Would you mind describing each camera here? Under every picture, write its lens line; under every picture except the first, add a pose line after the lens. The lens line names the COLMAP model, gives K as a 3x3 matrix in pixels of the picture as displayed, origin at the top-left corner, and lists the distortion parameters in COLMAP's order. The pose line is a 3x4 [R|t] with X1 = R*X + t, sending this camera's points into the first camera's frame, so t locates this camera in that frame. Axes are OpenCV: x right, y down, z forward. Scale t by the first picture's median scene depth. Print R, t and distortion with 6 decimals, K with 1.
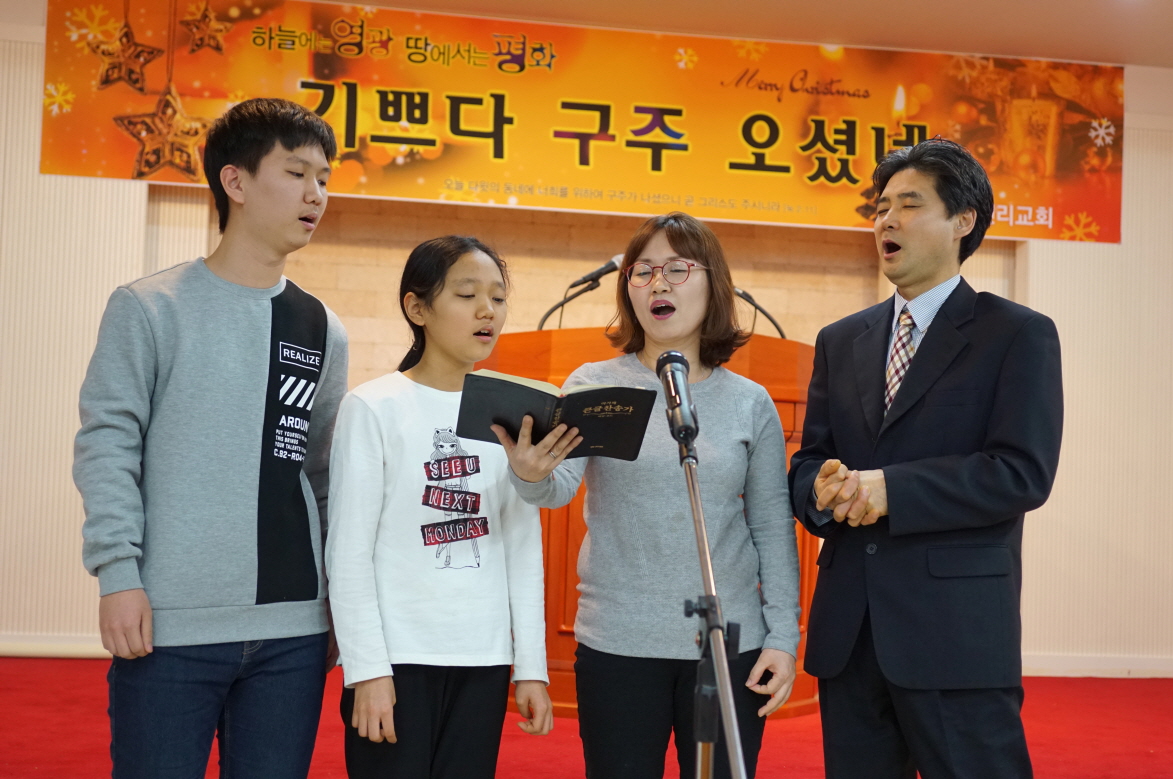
lens RADIAL K [[1929.3, 0, 588.5], [0, 1929.3, 390.2], [0, 0, 1]] dist [-0.013632, 0.086809]
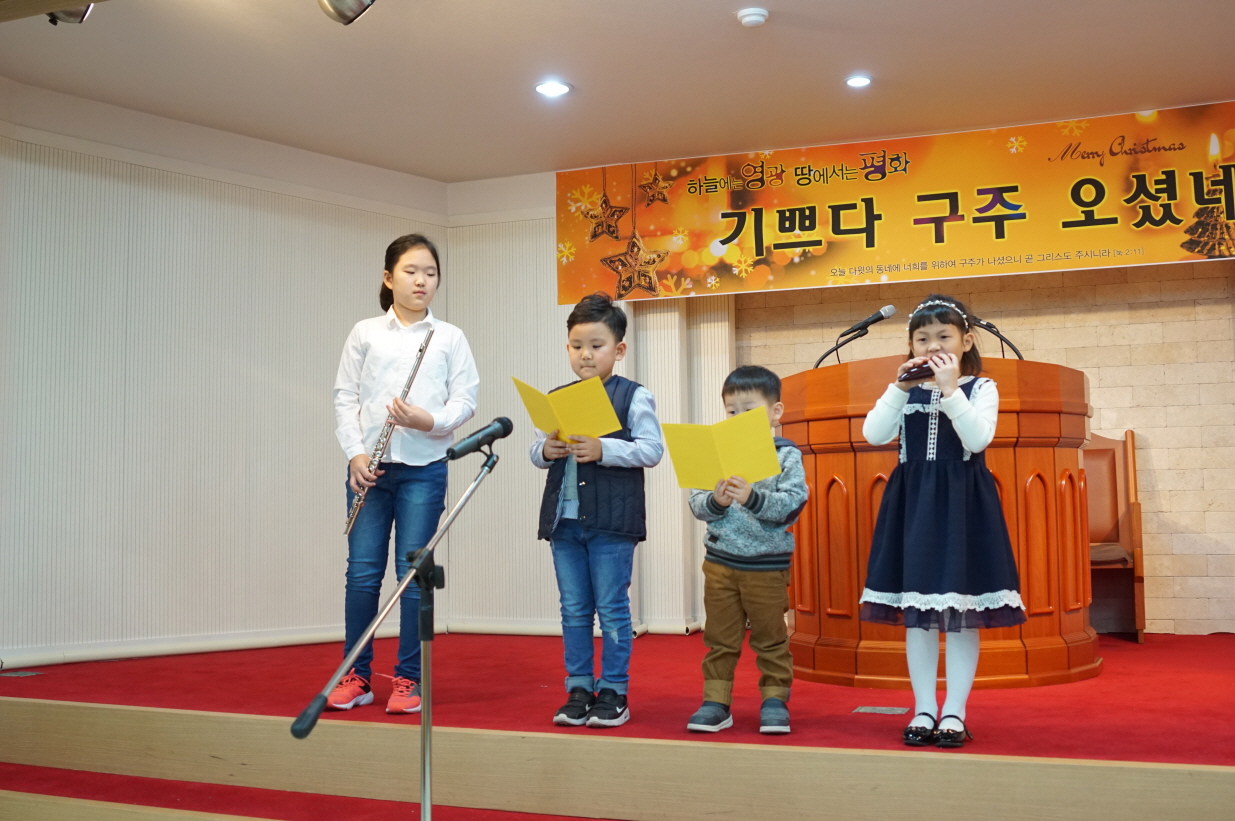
lens RADIAL K [[1297.2, 0, 617.8], [0, 1297.2, 405.7], [0, 0, 1]] dist [-0.106898, 0.082662]
pose [[0.849914, -0.092384, -0.518759, 0.245426], [0.068930, 0.995543, -0.064361, 0.028854], [0.522393, 0.018943, 0.852494, 0.178243]]
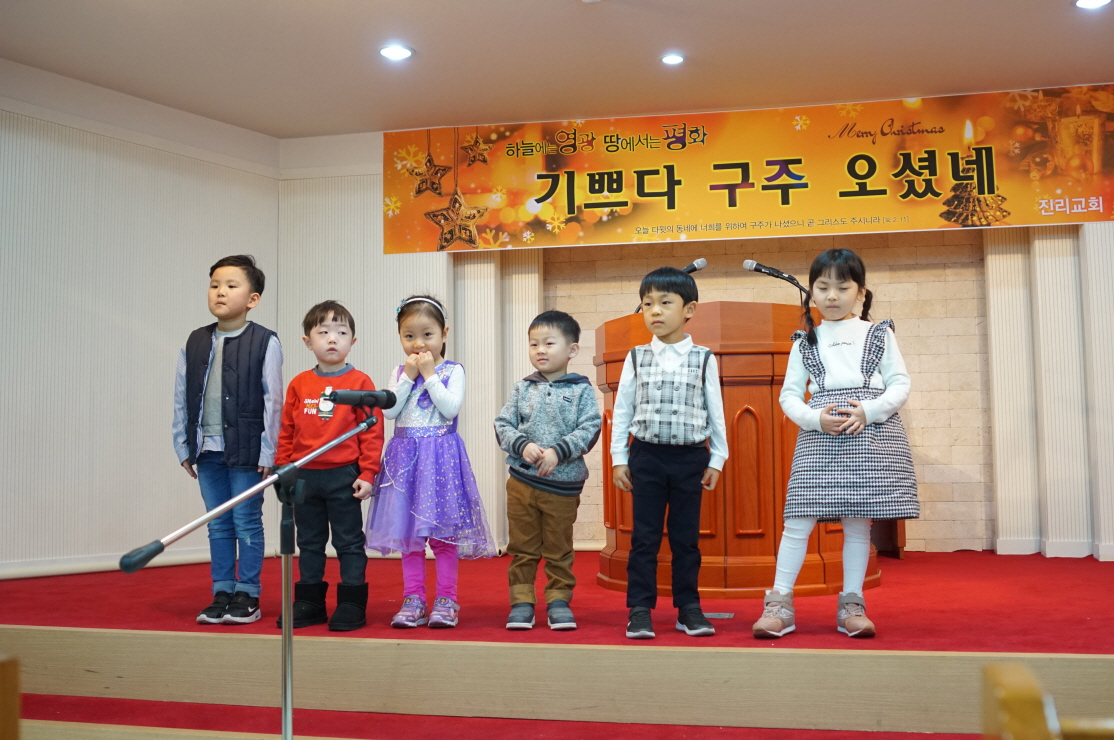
lens RADIAL K [[1170.1, 0, 557.3], [0, 1170.1, 365.7], [0, 0, 1]] dist [-0.106898, 0.082662]
pose [[0.919238, -0.077588, -0.385981, 0.201545], [0.063238, 0.996757, -0.049756, 0.034566], [0.388589, 0.021329, 0.921164, 0.163684]]
